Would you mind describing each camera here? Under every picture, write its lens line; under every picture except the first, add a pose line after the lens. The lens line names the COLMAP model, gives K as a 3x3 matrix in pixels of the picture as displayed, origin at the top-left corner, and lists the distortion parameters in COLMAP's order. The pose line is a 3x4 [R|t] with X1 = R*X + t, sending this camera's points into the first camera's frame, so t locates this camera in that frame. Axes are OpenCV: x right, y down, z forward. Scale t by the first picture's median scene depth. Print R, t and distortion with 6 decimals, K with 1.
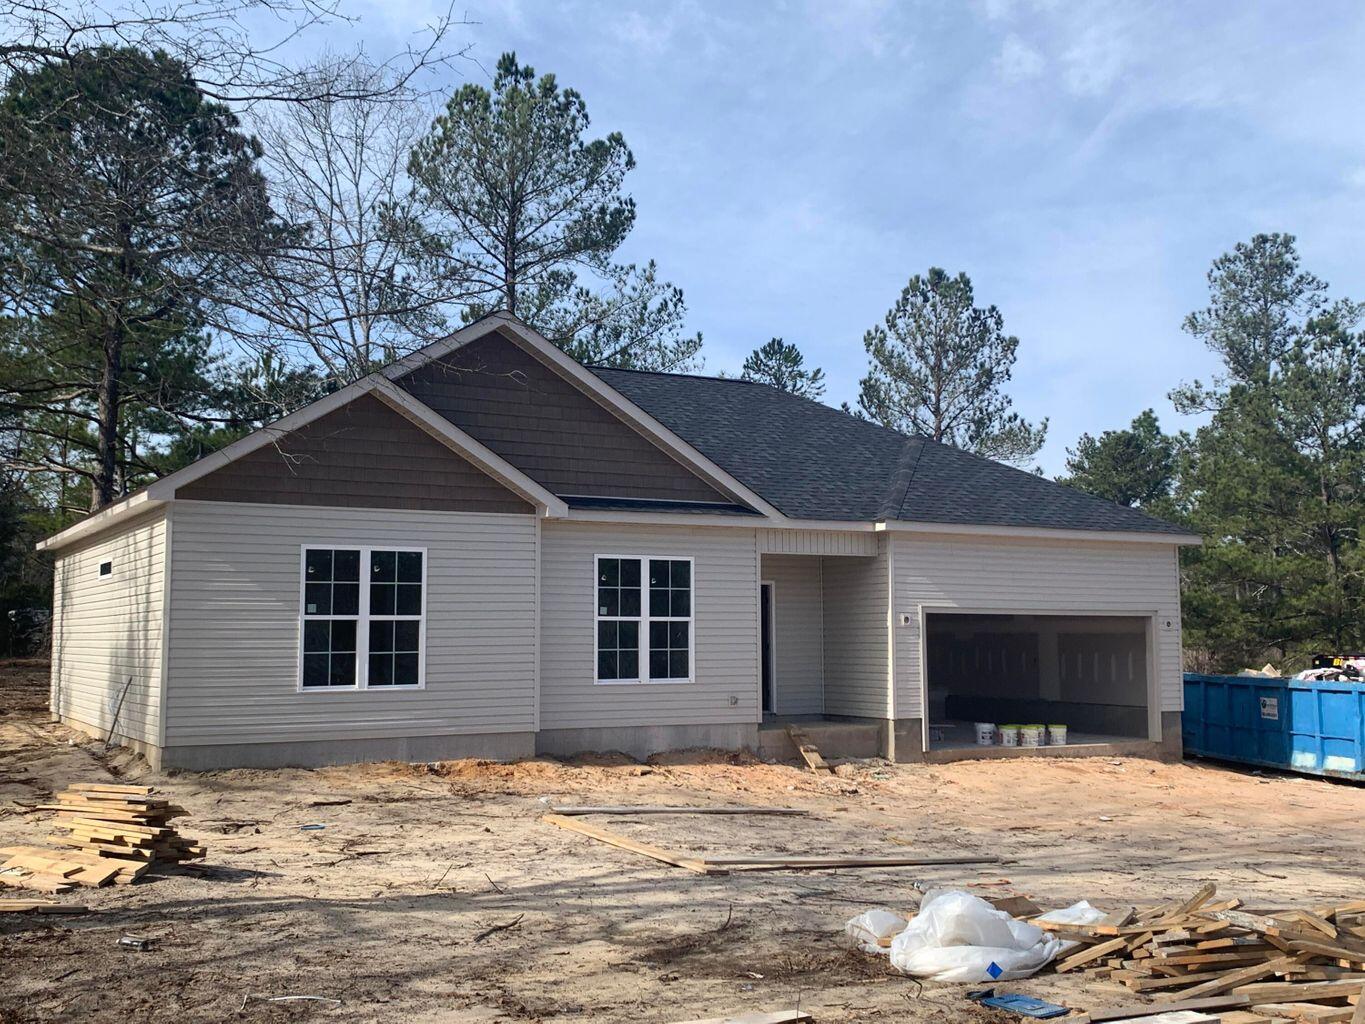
lens RADIAL K [[1473.3, 0, 682.5], [0, 1473.3, 512.0], [0, 0, 1]] dist [-0.001769, -0.004803]
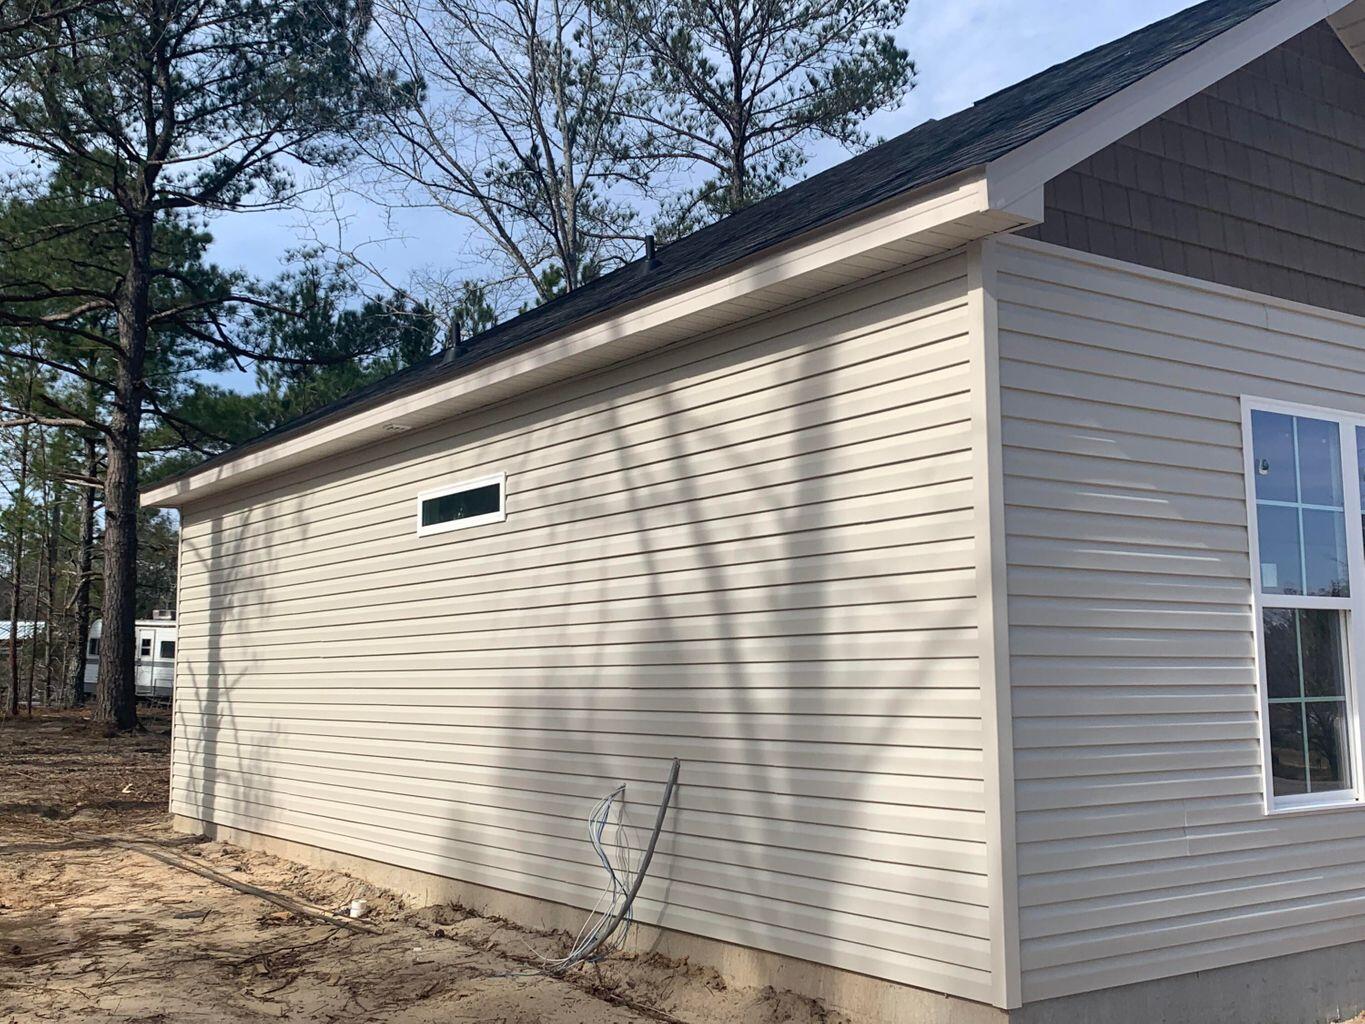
lens RADIAL K [[1473.3, 0, 682.5], [0, 1473.3, 512.0], [0, 0, 1]] dist [-0.001769, -0.004803]
pose [[0.995394, 0.006255, 0.095661, -0.424124], [-0.003636, 0.999615, -0.027522, 0.059921], [-0.095796, 0.027047, 0.995033, 0.653165]]
